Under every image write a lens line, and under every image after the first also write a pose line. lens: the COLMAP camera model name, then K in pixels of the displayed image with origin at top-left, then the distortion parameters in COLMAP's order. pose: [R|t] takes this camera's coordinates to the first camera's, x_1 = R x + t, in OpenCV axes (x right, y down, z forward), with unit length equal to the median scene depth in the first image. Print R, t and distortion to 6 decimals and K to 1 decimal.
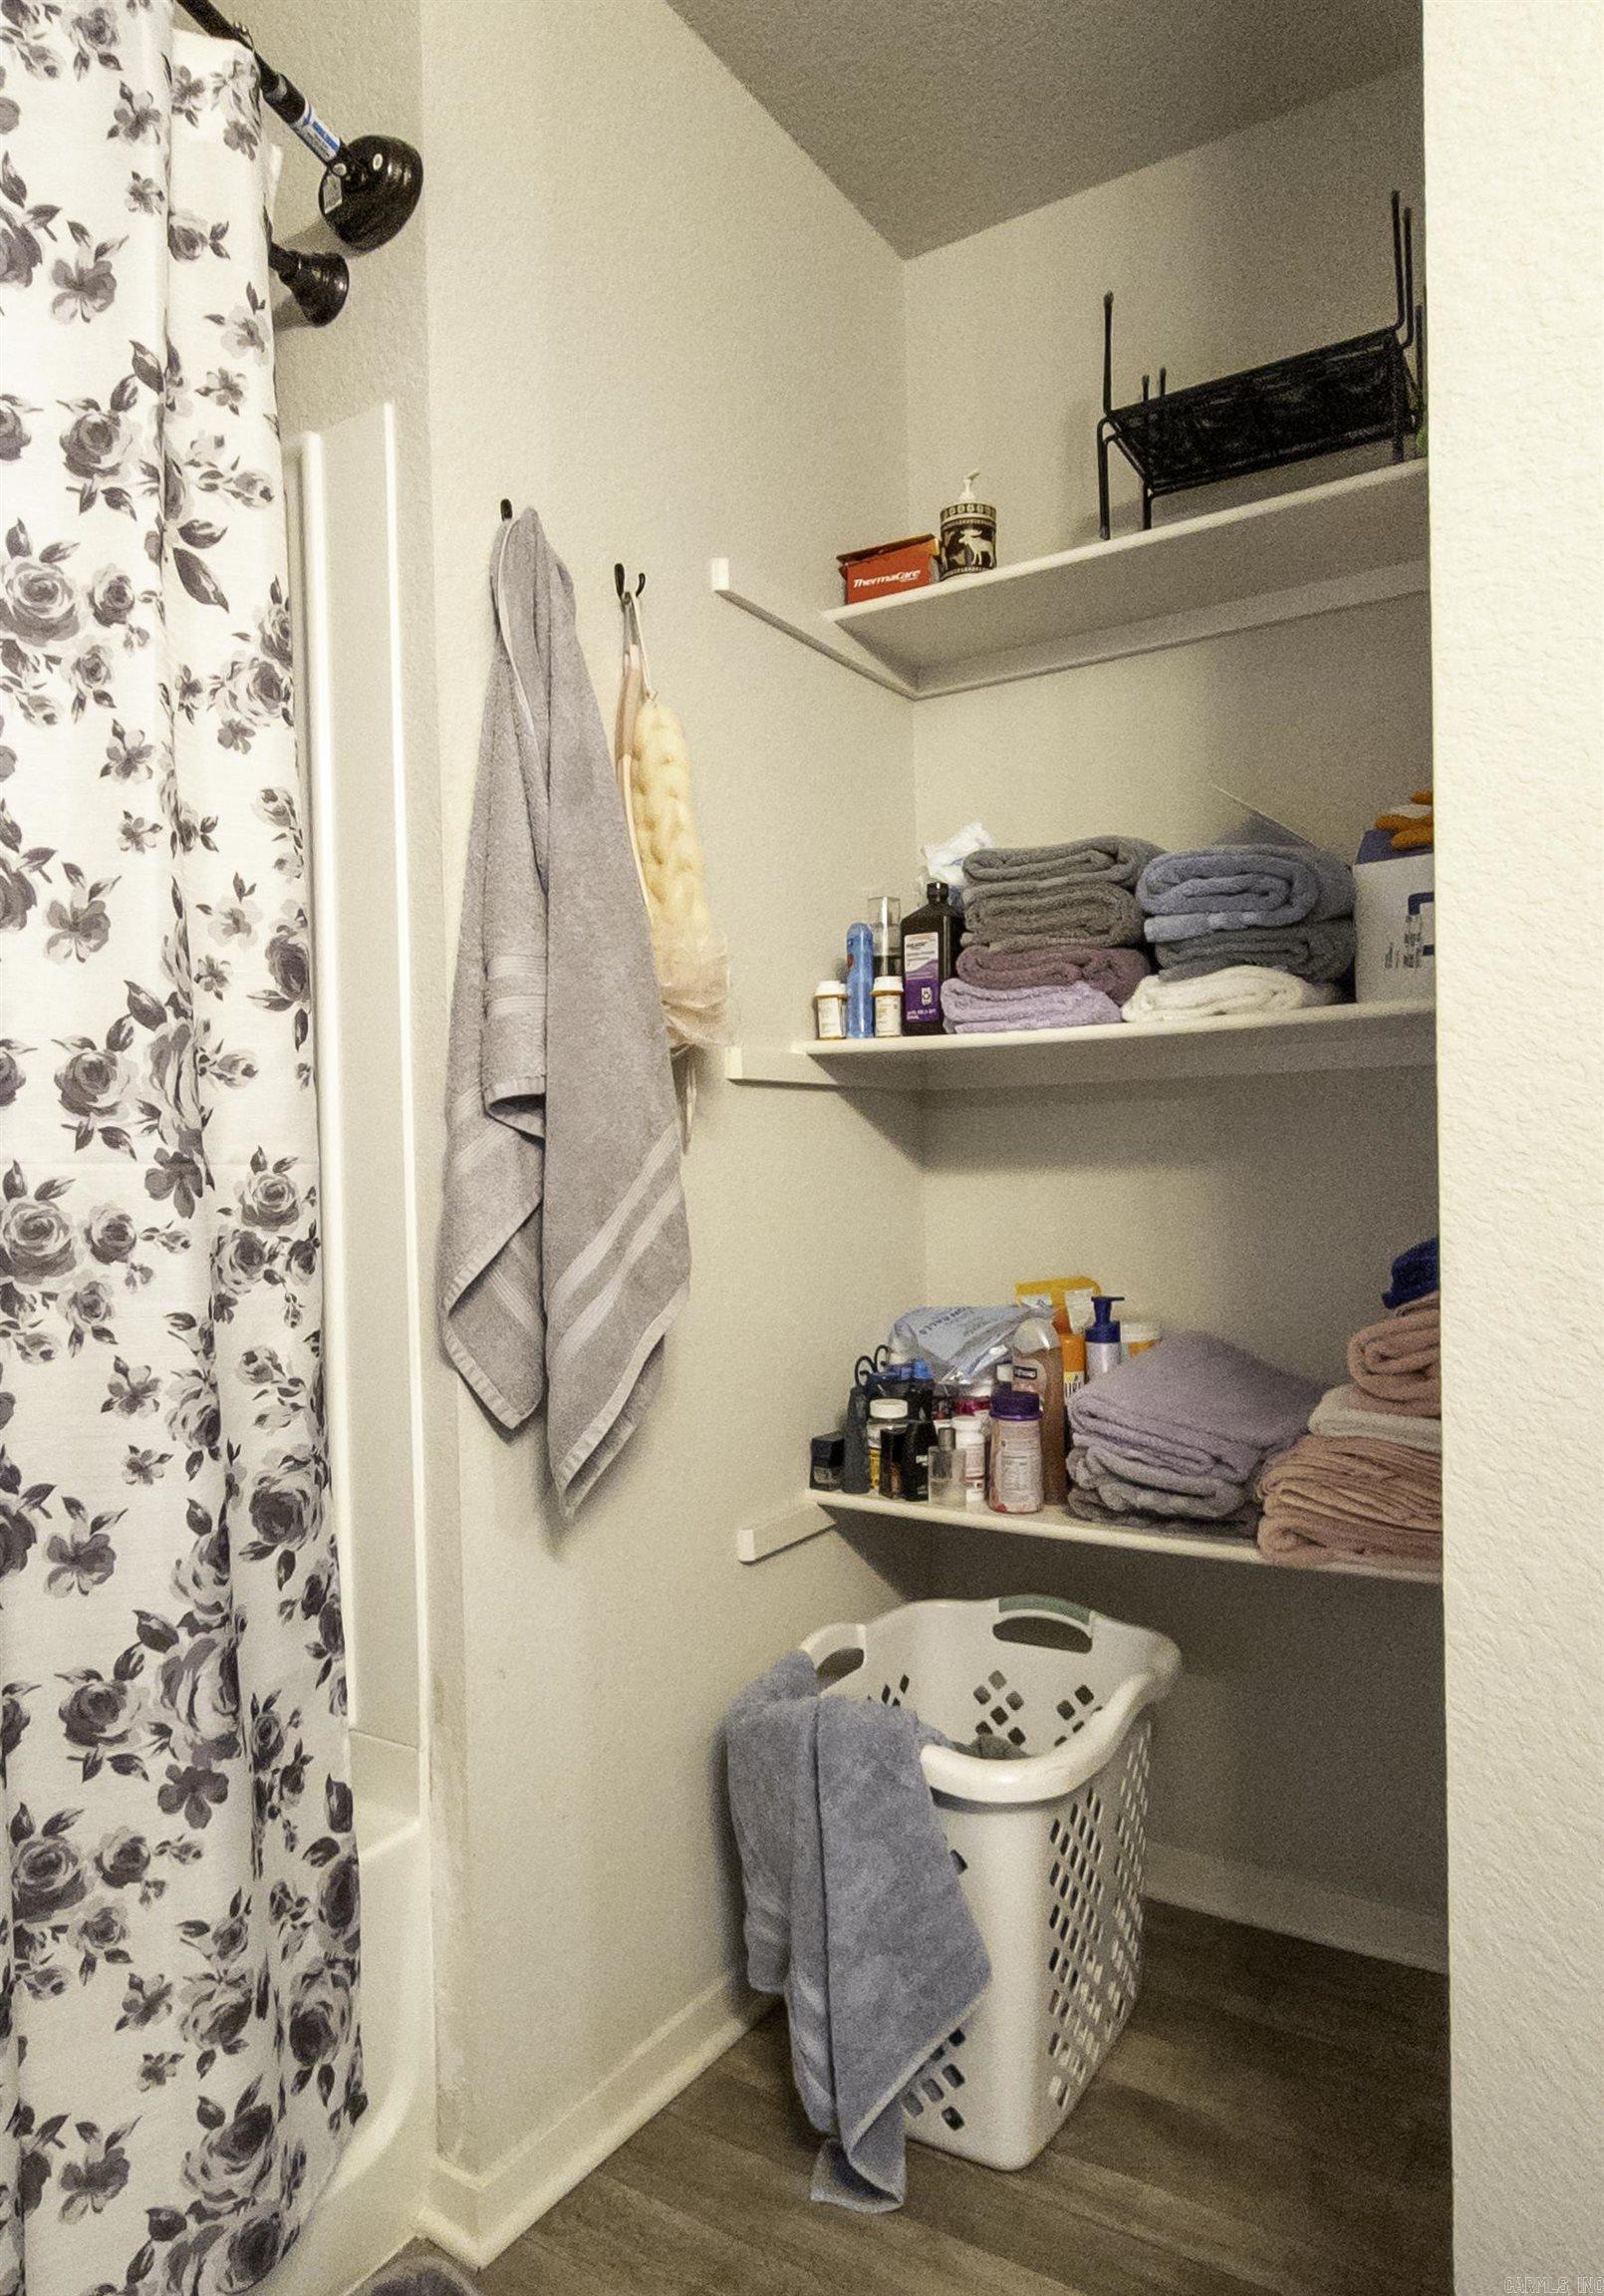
lens RADIAL K [[1479.2, 0, 801.7], [0, 1479.2, 1169.4], [0, 0, 1]] dist [-0.001401, -0.000594]
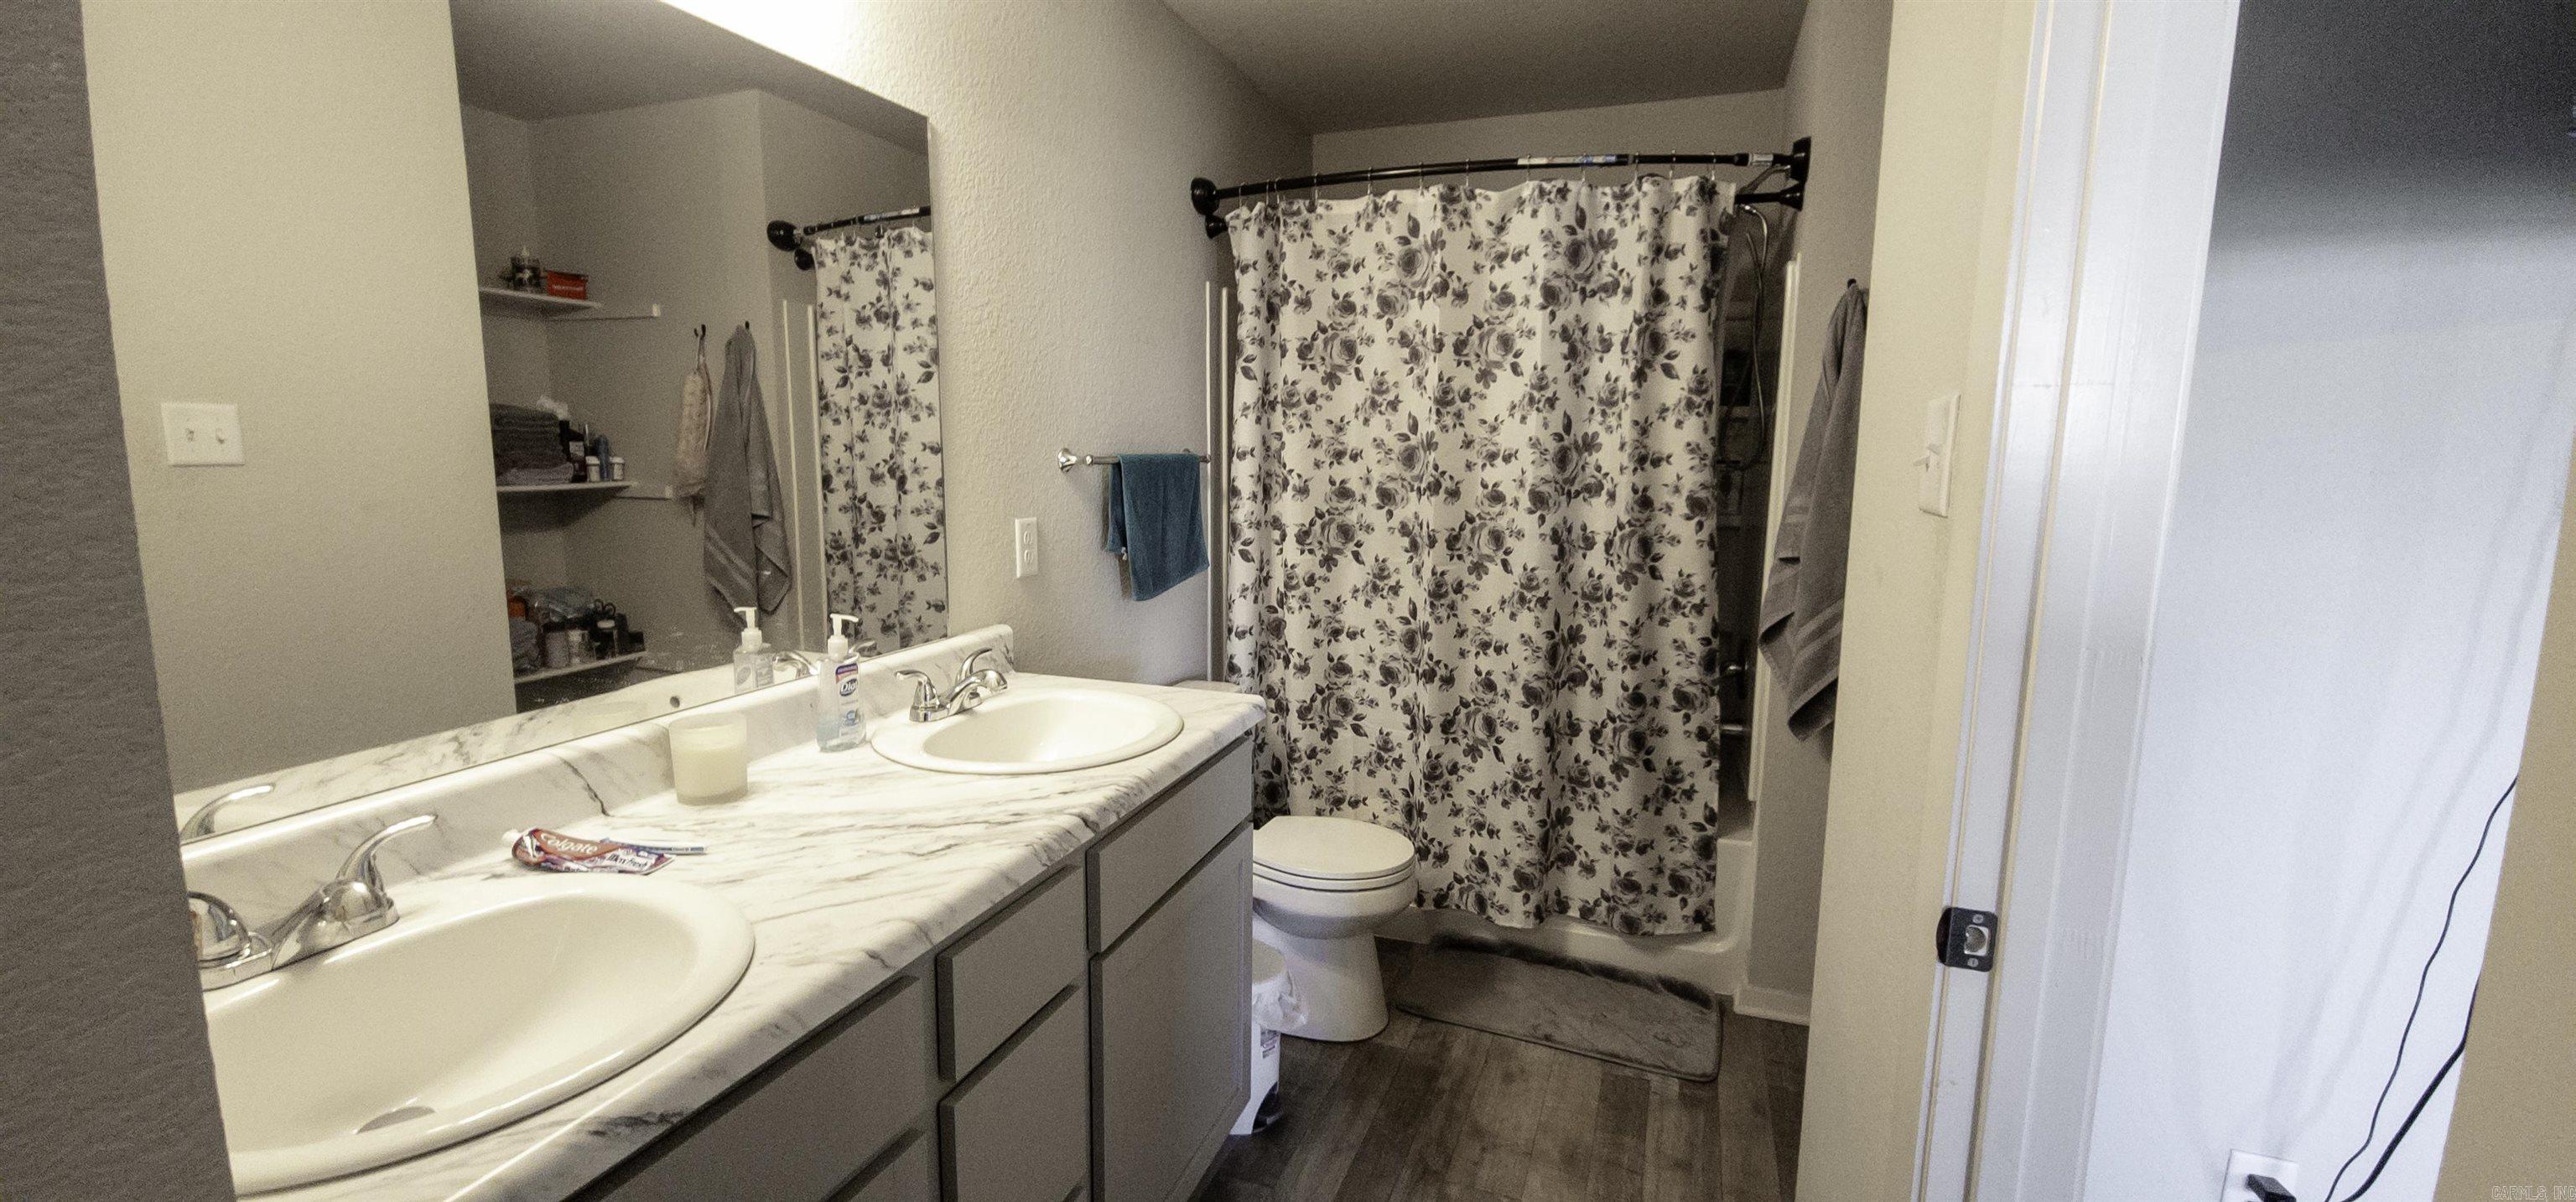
lens RADIAL K [[1068.7, 0, 1292.2], [0, 1068.7, 598.6], [0, 0, 1]] dist [-0.002584, -0.000199]
pose [[0.216408, 0.161915, -0.962783, 1.586062], [-0.032373, 0.986800, 0.158678, -0.283501], [0.975766, -0.003171, 0.218793, -0.182672]]
